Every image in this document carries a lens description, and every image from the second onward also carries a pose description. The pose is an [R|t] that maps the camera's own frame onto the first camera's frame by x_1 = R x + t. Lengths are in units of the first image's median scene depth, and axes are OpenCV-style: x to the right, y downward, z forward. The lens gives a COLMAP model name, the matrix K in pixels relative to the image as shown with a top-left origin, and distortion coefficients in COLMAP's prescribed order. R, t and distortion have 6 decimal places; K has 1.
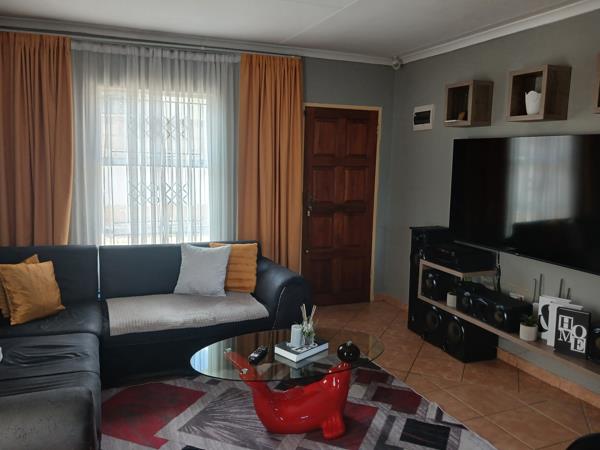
lens RADIAL K [[479.7, 0, 296.4], [0, 479.7, 222.7], [0, 0, 1]] dist [0.041657, -0.085506]
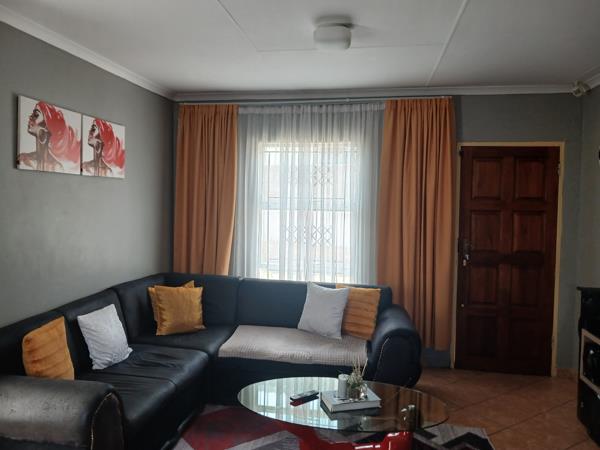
lens RADIAL K [[479.7, 0, 294.7], [0, 479.7, 219.1], [0, 0, 1]] dist [0.041657, -0.085506]
pose [[0.849901, 0.015804, -0.526706, 0.269373], [-0.068022, 0.994478, -0.079921, -0.008058], [0.522534, 0.103752, 0.846282, 0.069001]]
